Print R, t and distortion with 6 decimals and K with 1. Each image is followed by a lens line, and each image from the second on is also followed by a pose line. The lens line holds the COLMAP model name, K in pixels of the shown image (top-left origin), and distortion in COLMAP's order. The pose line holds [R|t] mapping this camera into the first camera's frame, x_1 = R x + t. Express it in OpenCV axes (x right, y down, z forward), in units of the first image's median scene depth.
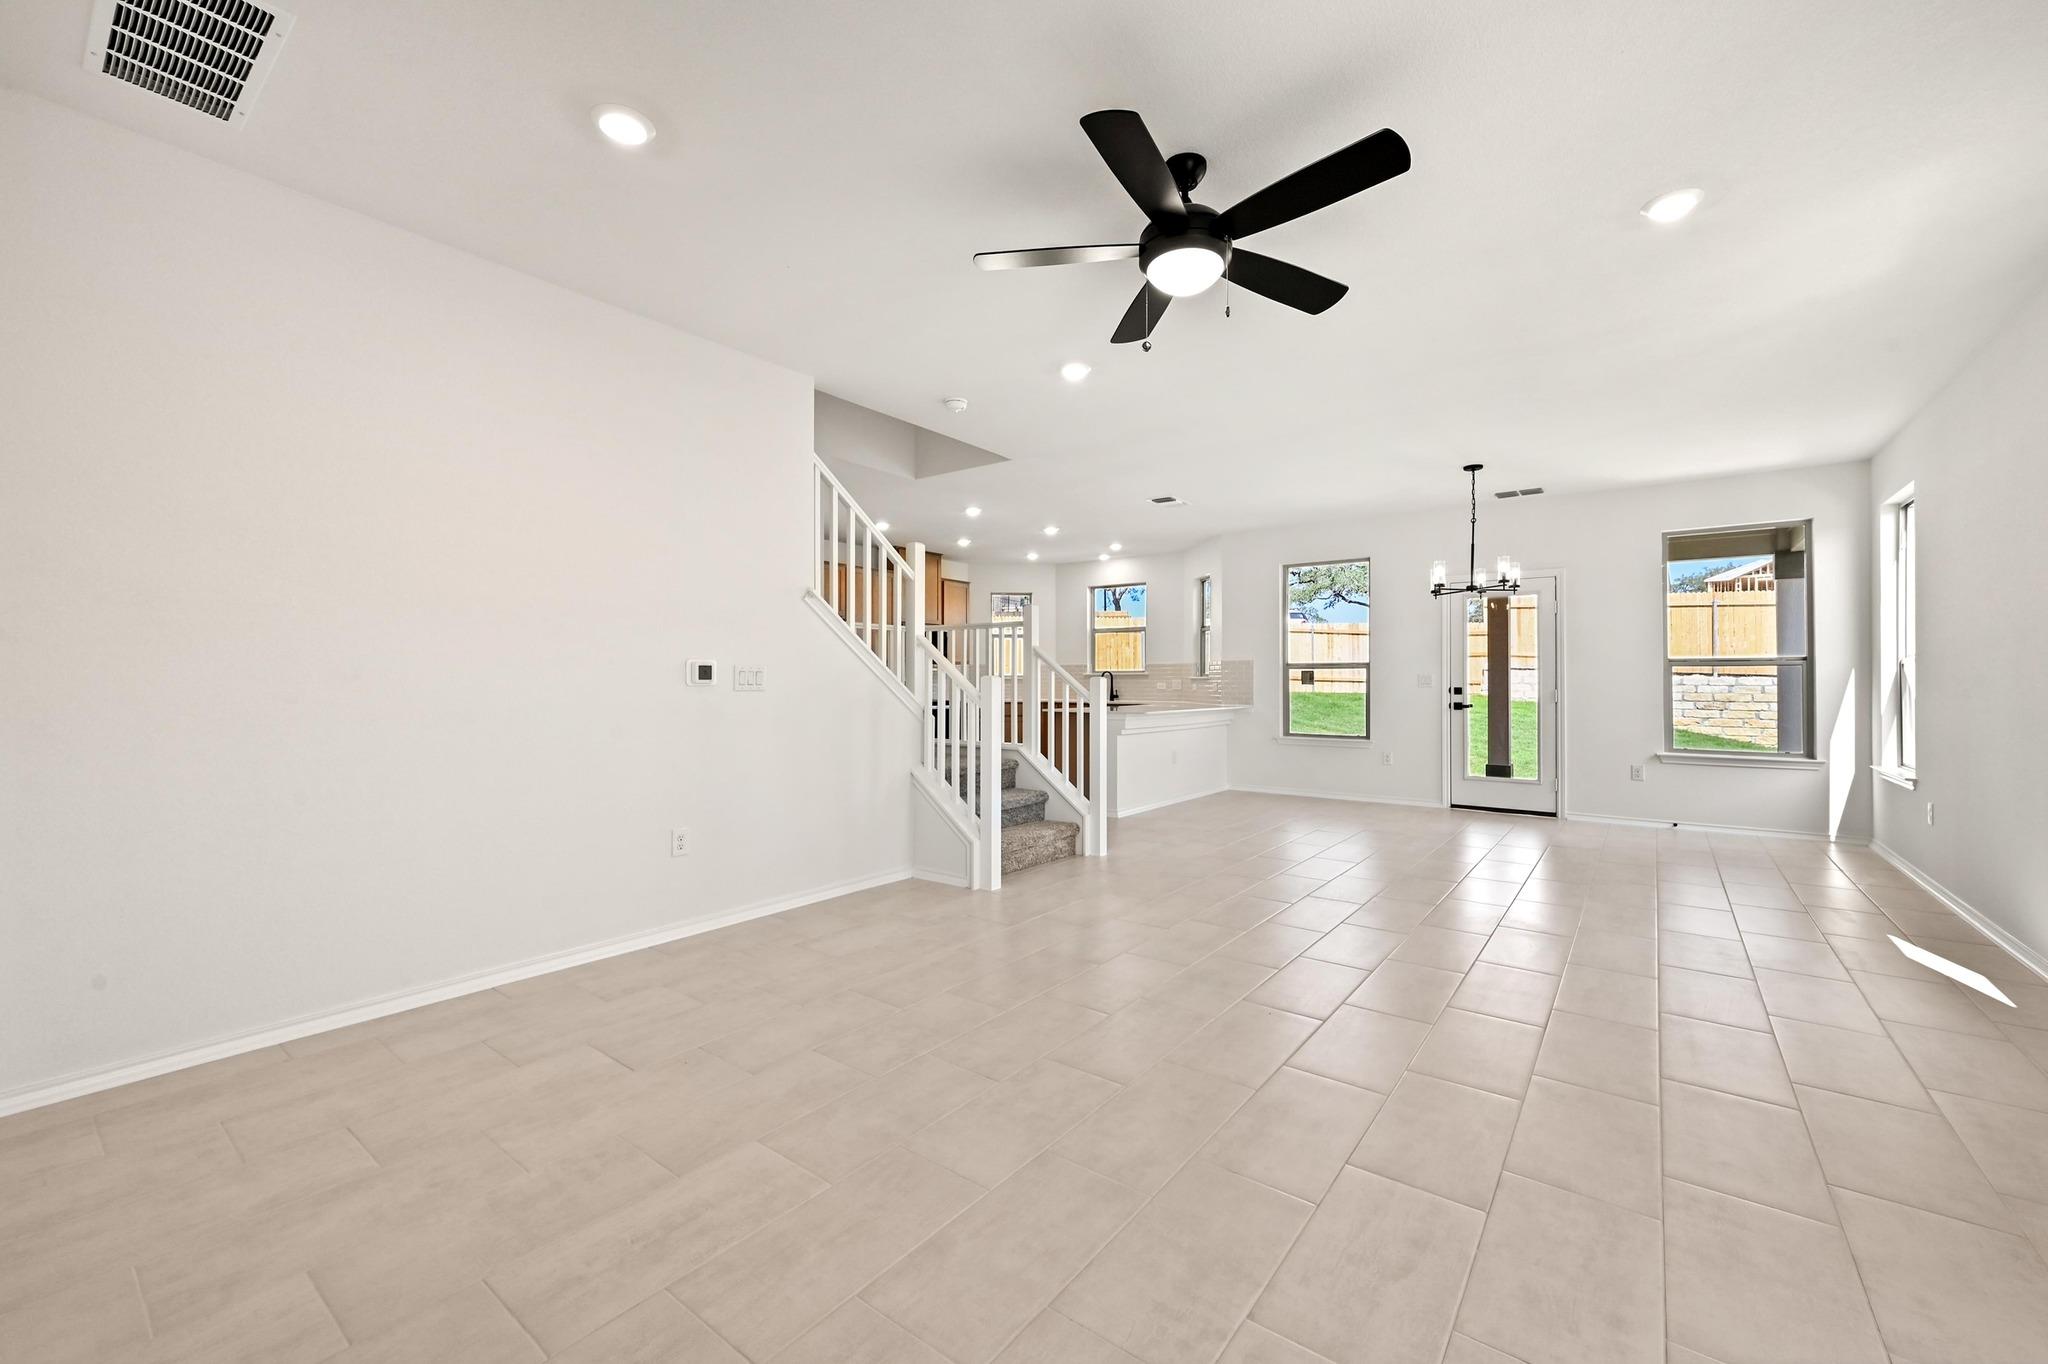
lens RADIAL K [[810.7, 0, 1023.8], [0, 810.7, 684.6], [0, 0, 1]] dist [-0.000362, -0.000139]
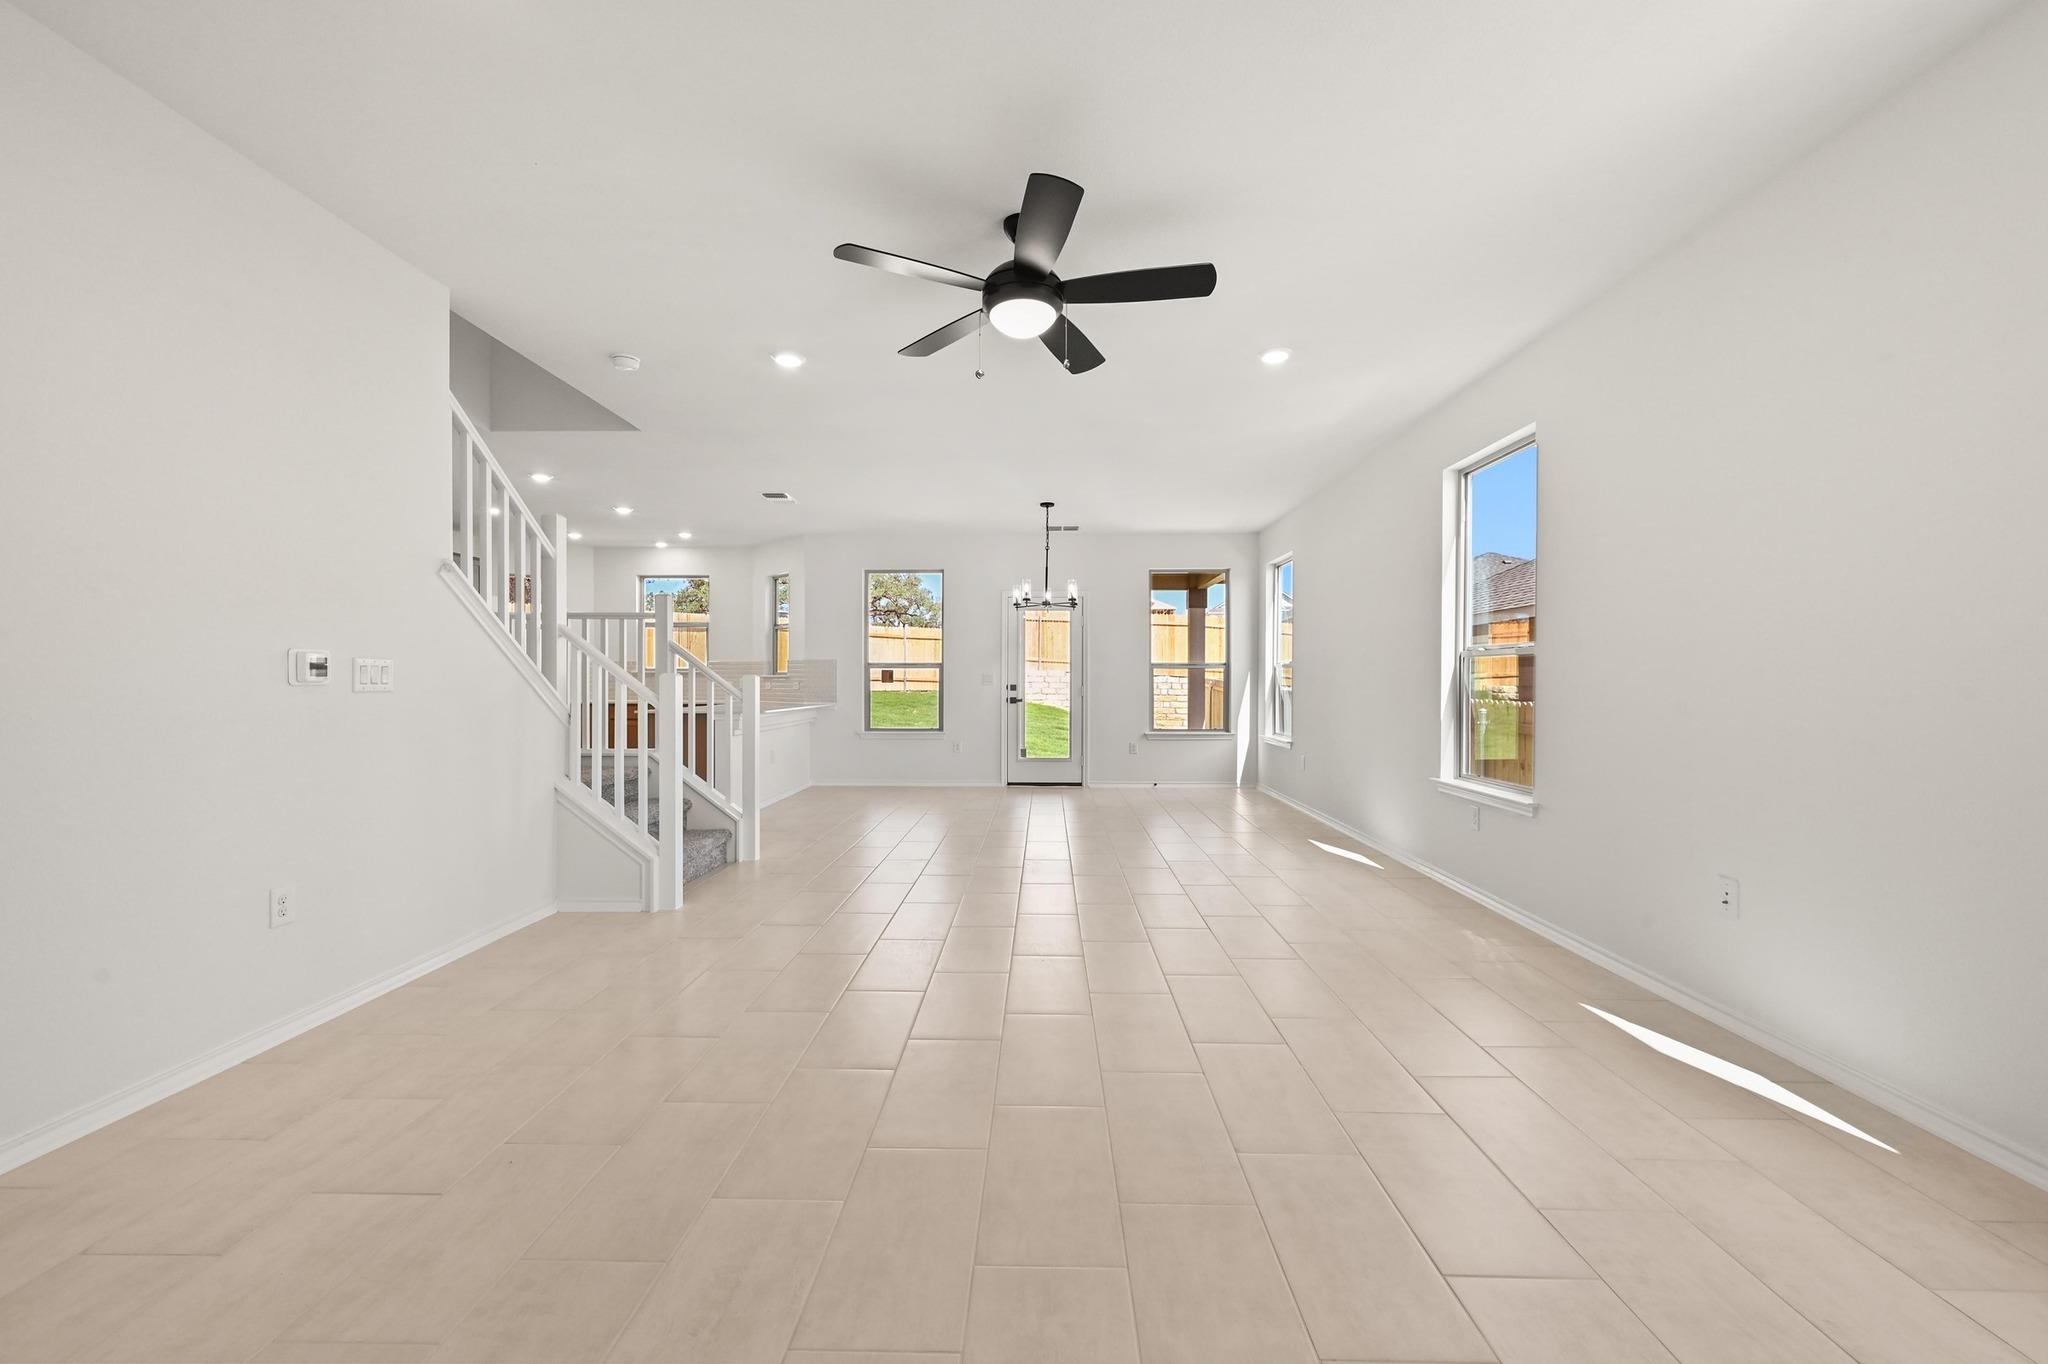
lens RADIAL K [[810.7, 0, 1023.8], [0, 810.7, 684.6], [0, 0, 1]] dist [-0.000362, -0.000139]
pose [[0.808068, -0.003546, 0.589079, -0.167190], [0.003199, 0.999994, 0.001631, 0.001543], [-0.589081, 0.000566, 0.808074, 0.026253]]
